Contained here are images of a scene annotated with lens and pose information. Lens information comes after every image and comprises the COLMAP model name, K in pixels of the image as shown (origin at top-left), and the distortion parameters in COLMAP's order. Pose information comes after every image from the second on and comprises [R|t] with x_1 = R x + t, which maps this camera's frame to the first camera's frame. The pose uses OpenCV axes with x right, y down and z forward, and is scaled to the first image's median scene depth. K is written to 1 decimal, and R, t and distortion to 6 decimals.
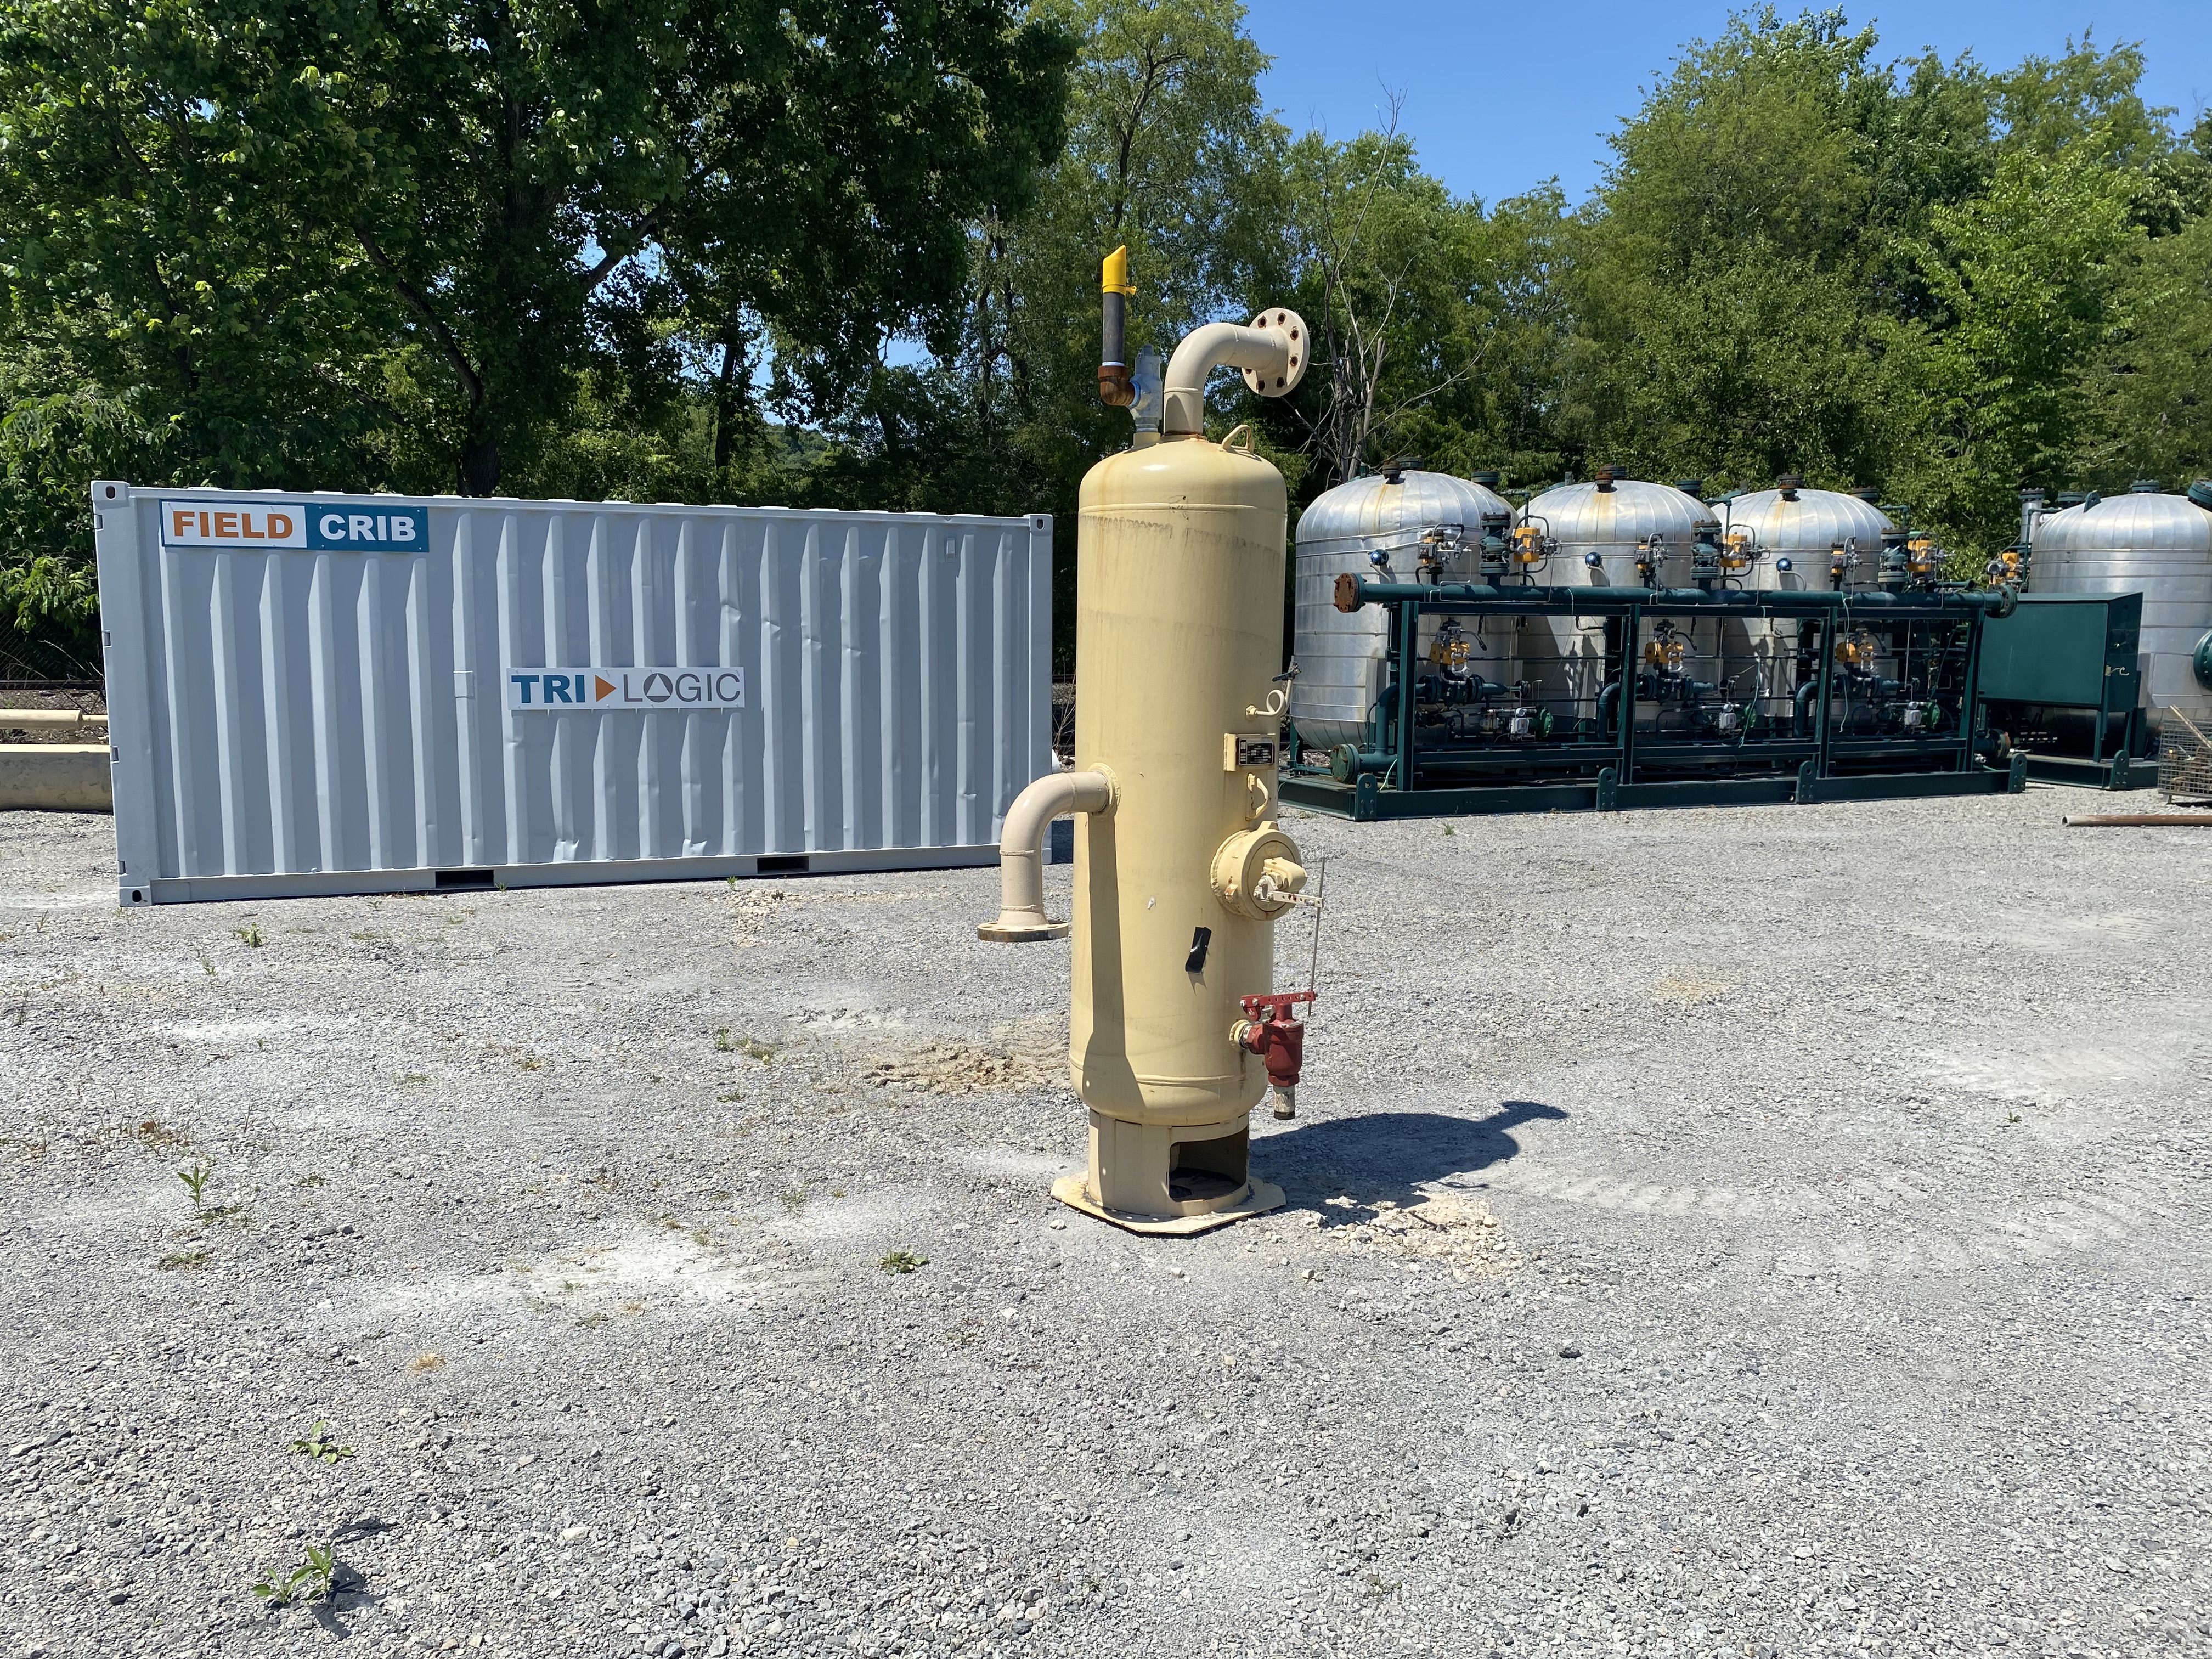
lens RADIAL K [[1655.8, 0, 1099.4], [0, 1655.8, 815.0], [0, 0, 1]] dist [-0.008882, -0.002358]
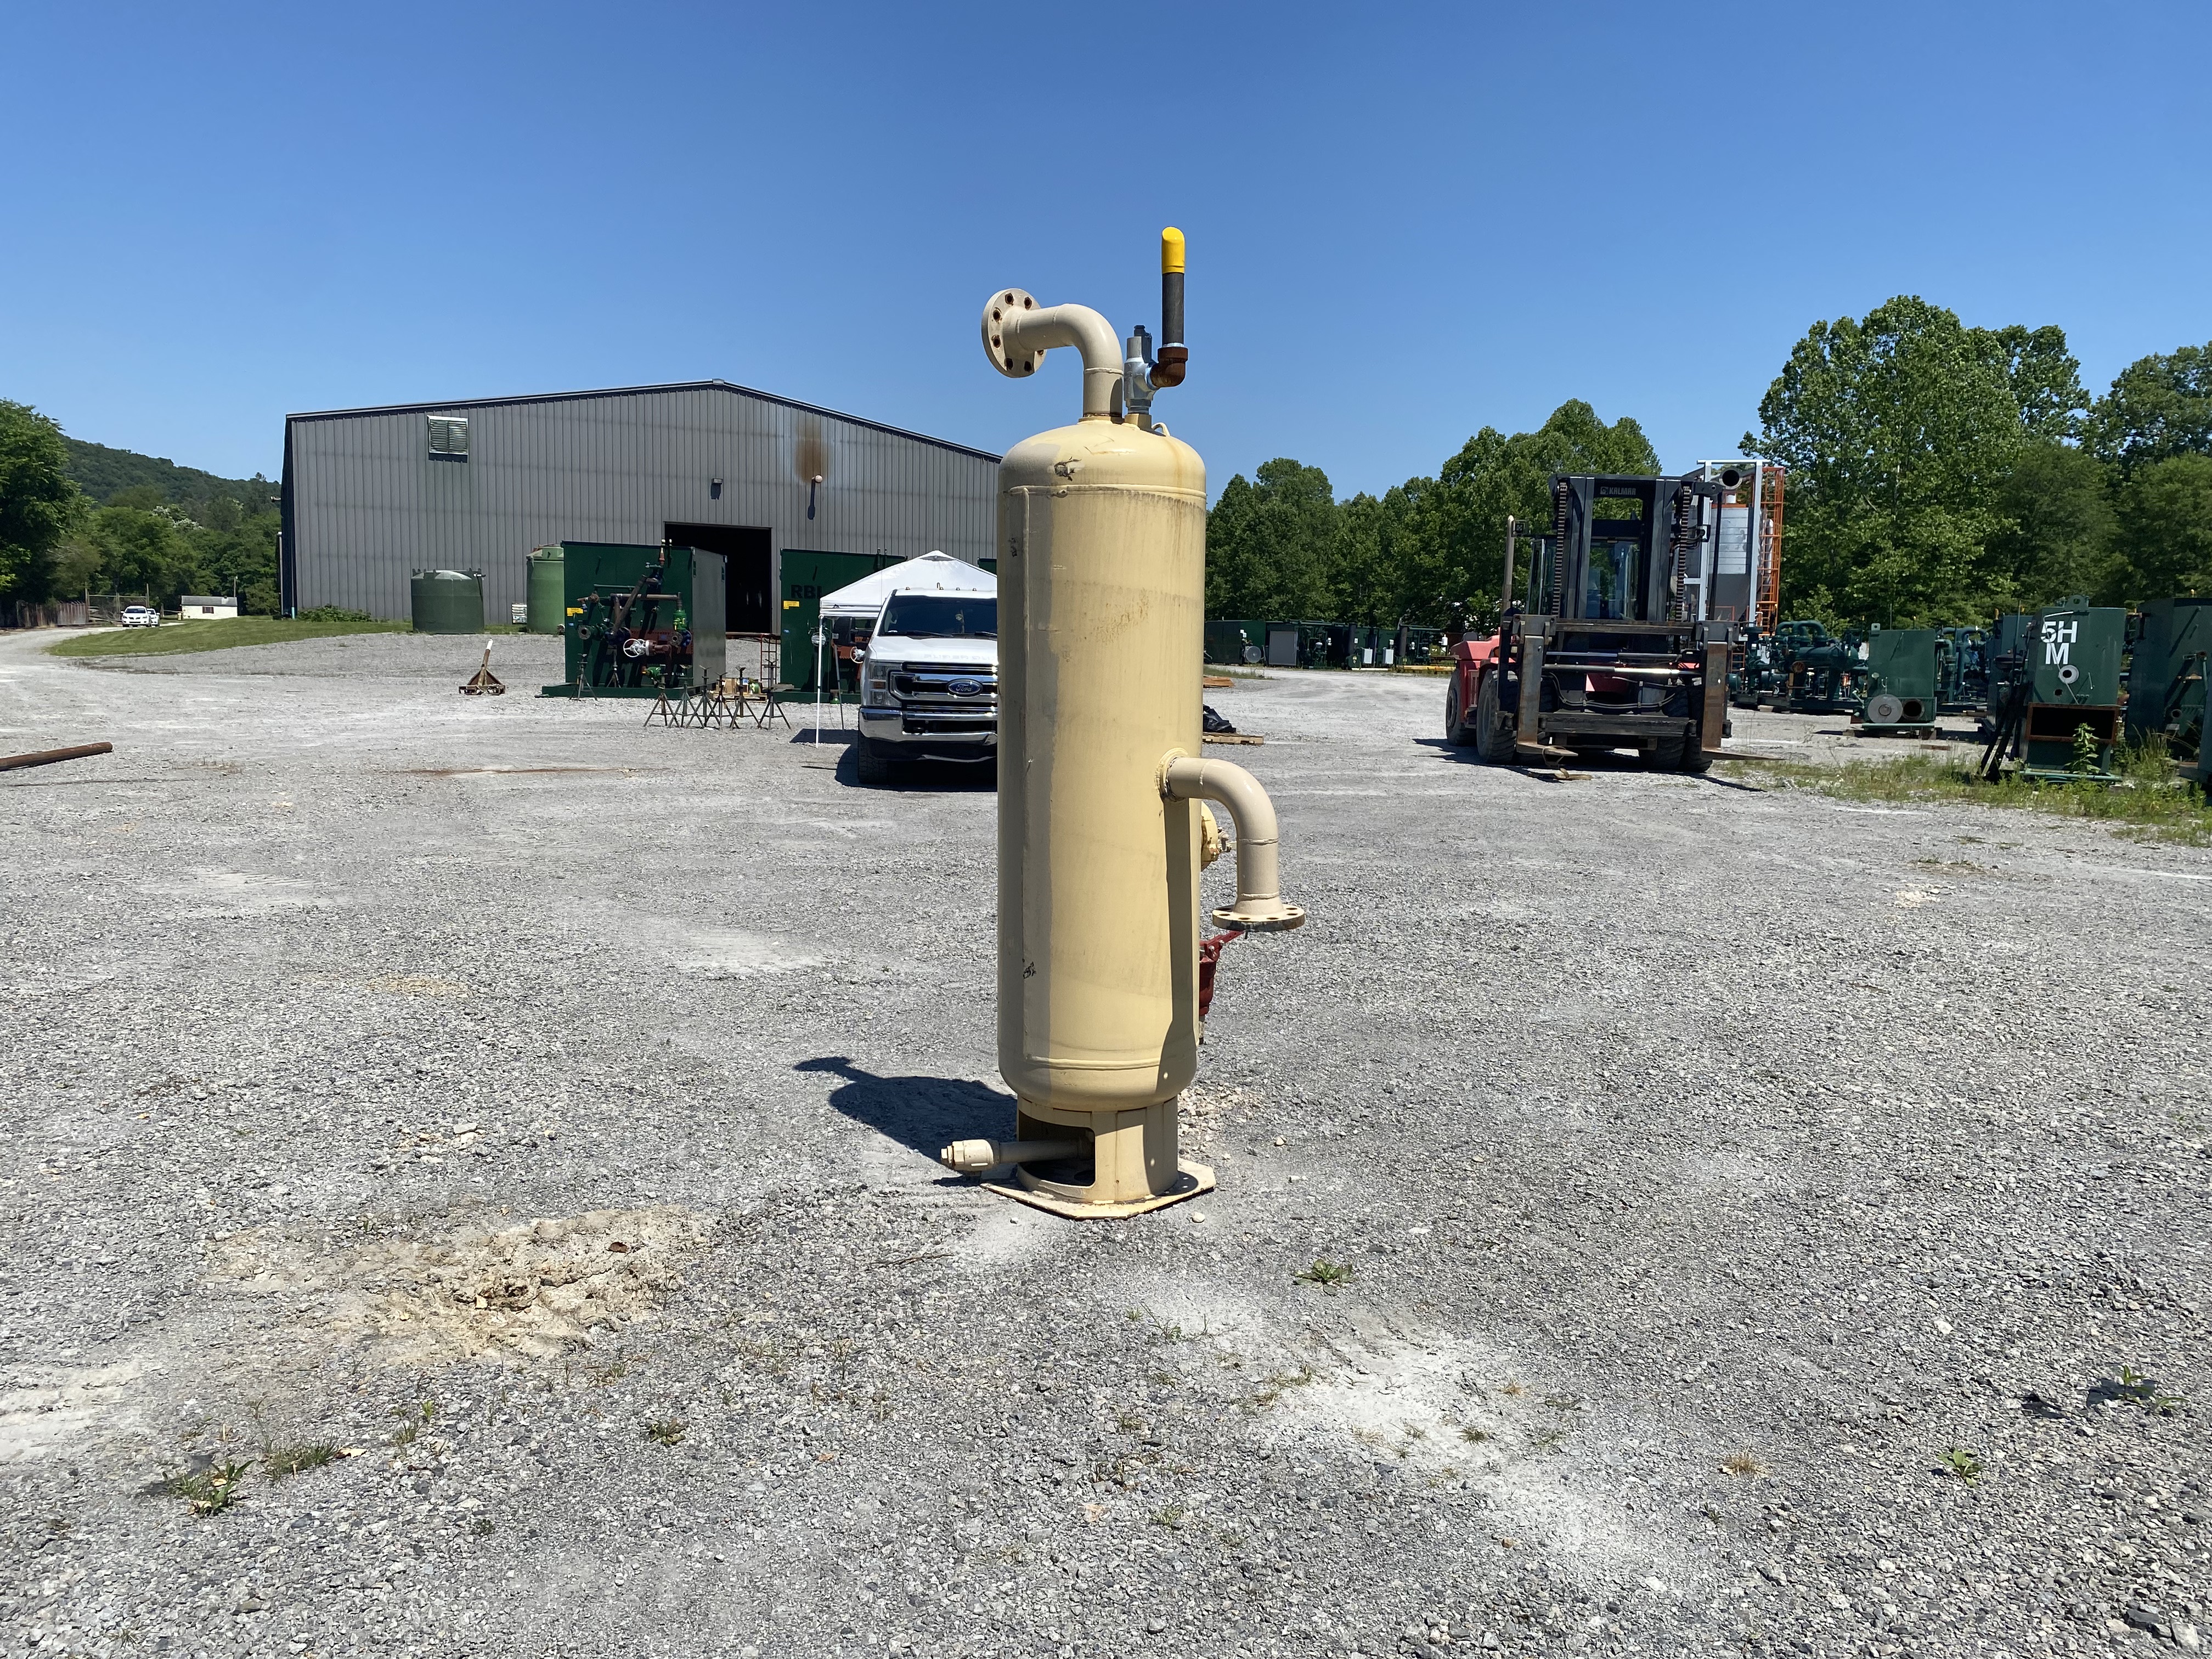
lens RADIAL K [[1638.8, 0, 1106.0], [0, 1638.8, 829.5], [0, 0, 1]] dist [0.007492, -0.036640]
pose [[-0.109503, -0.120382, 0.986670, -0.293402], [0.083426, 0.988024, 0.129806, -0.034554], [-0.990479, 0.096528, -0.098148, 0.345844]]
